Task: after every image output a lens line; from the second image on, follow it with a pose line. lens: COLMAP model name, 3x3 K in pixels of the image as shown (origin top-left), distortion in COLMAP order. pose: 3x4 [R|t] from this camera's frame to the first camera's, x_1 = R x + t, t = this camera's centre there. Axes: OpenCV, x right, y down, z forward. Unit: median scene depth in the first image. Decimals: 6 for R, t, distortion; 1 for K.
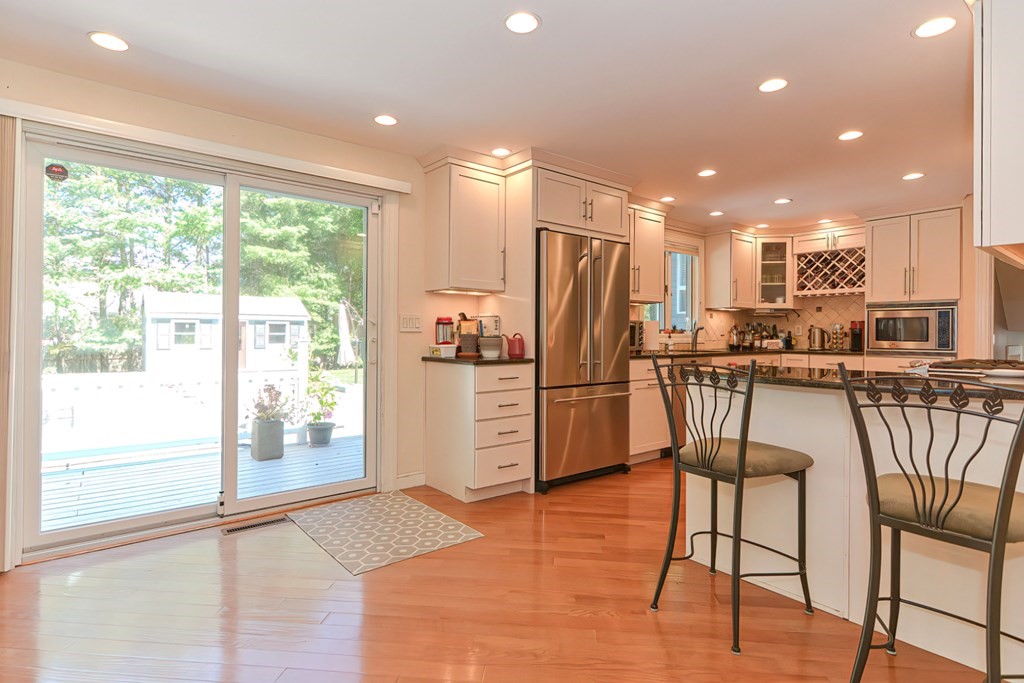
lens RADIAL K [[499.0, 0, 518.9], [0, 499.0, 336.8], [0, 0, 1]] dist [0.002457, -0.001218]
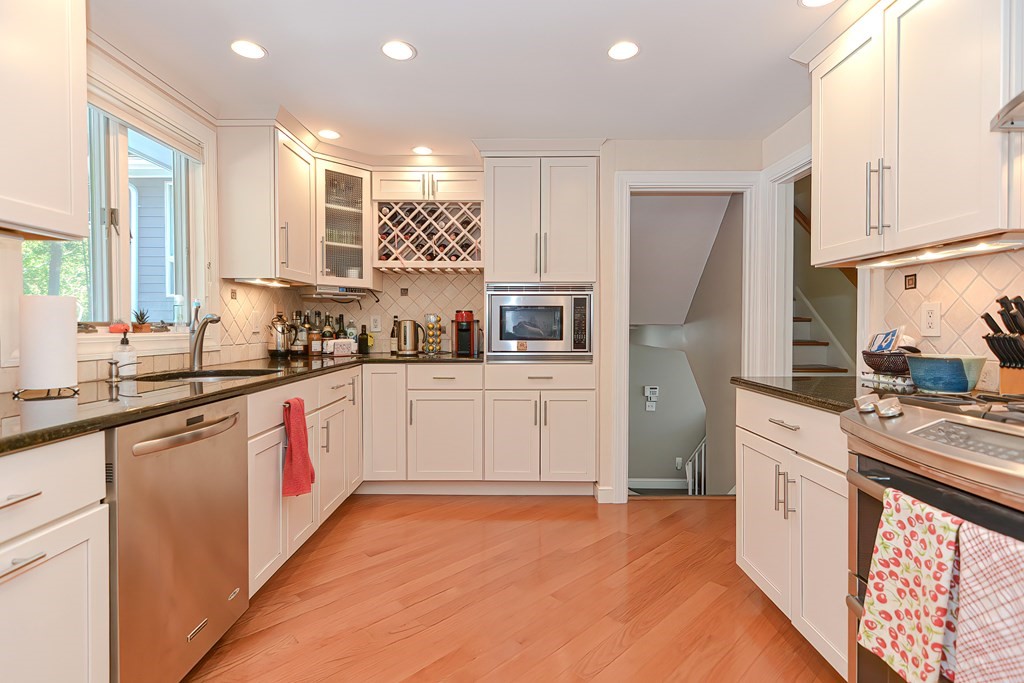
lens RADIAL K [[499.0, 0, 508.1], [0, 499.0, 337.9], [0, 0, 1]] dist [0.002457, -0.001218]
pose [[0.624945, -0.022905, 0.780332, 0.175368], [0.007683, 0.999702, 0.023192, -0.008964], [-0.780631, -0.008499, 0.624935, 0.498217]]
